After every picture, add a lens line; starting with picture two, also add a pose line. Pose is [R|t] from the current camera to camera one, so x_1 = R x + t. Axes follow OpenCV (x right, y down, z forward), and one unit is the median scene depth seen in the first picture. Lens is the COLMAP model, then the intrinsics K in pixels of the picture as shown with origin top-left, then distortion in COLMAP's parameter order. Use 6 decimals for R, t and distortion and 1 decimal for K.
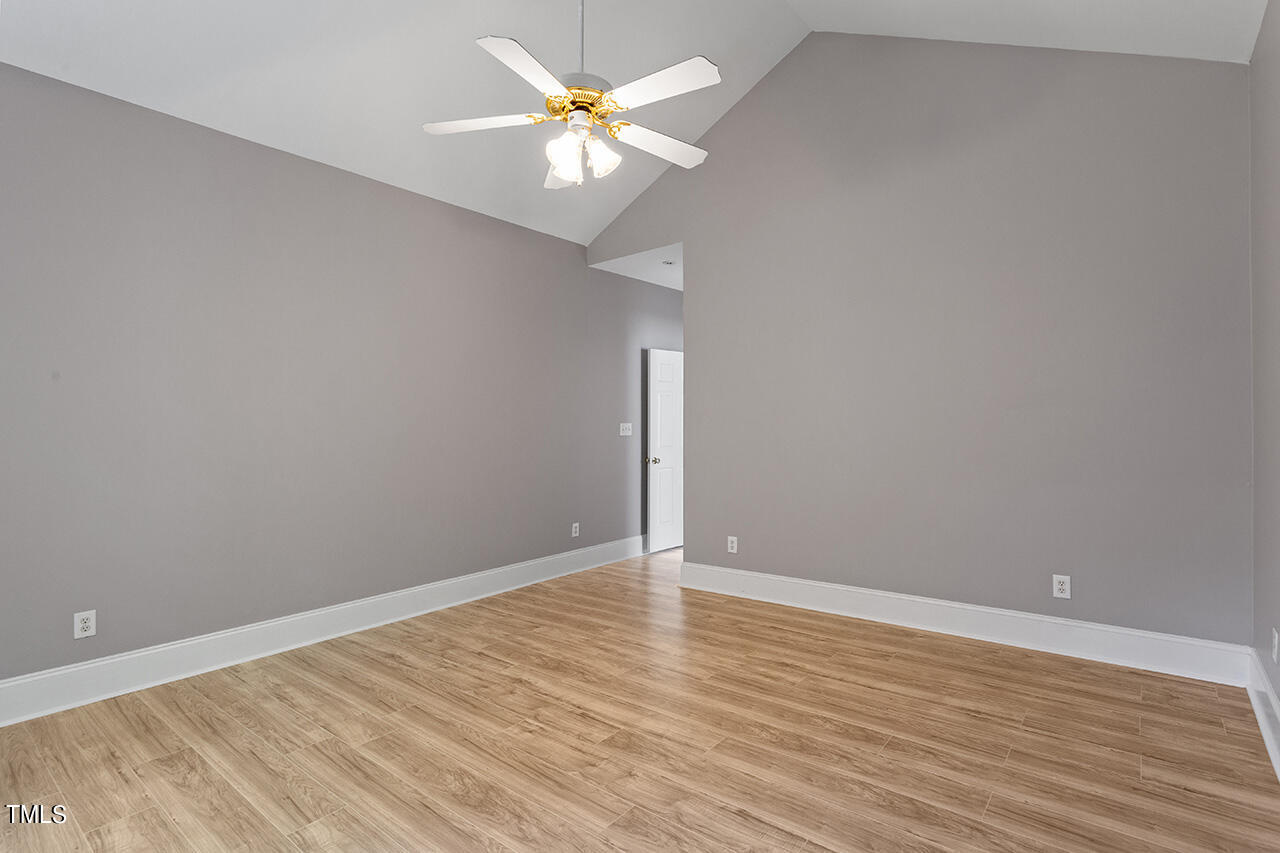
lens RADIAL K [[612.0, 0, 642.6], [0, 612.0, 425.7], [0, 0, 1]] dist [0.002059, 0.000729]
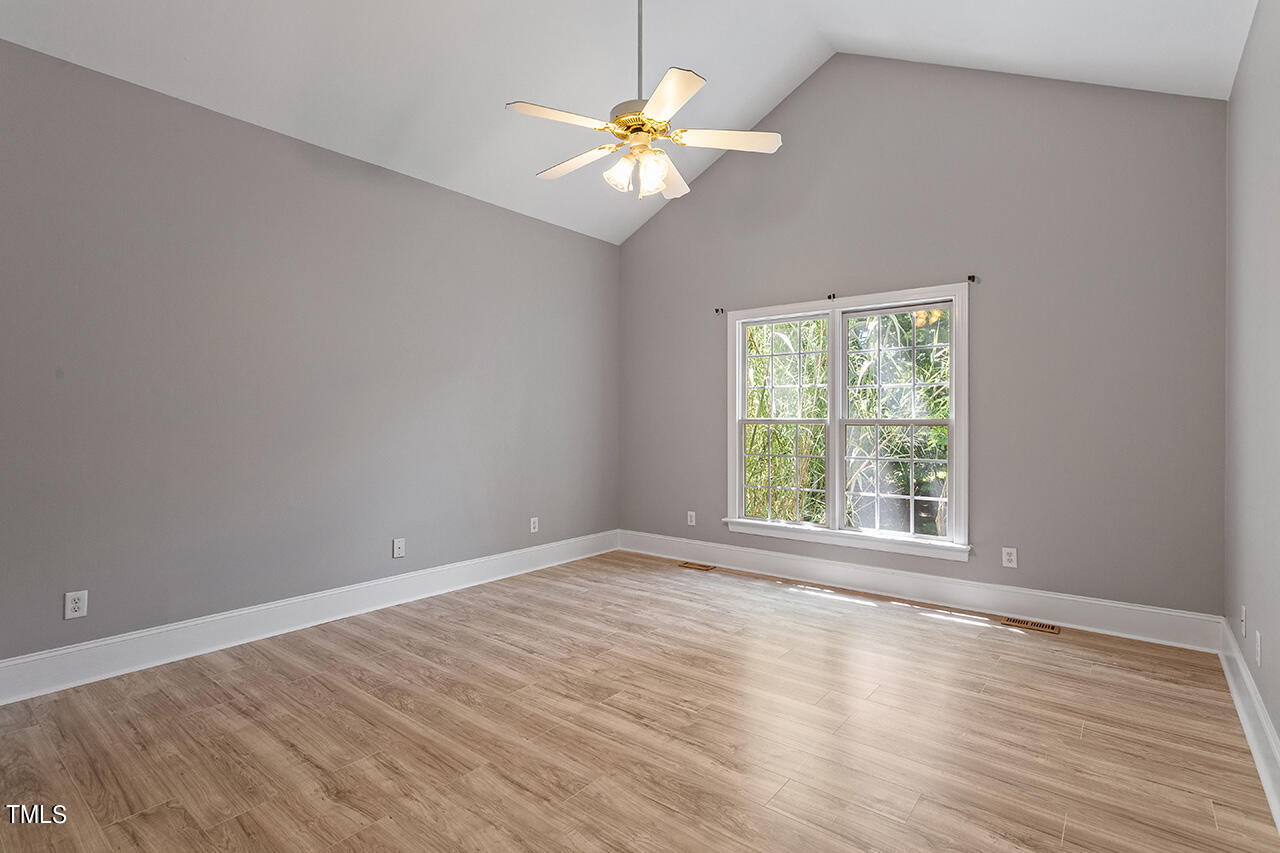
lens RADIAL K [[612.0, 0, 642.6], [0, 612.0, 425.7], [0, 0, 1]] dist [0.002059, 0.000729]
pose [[-0.999774, 0.019885, -0.007547, -0.104551], [0.019853, 0.999793, 0.004385, 0.009185], [0.007633, 0.004234, -0.999962, 1.990259]]
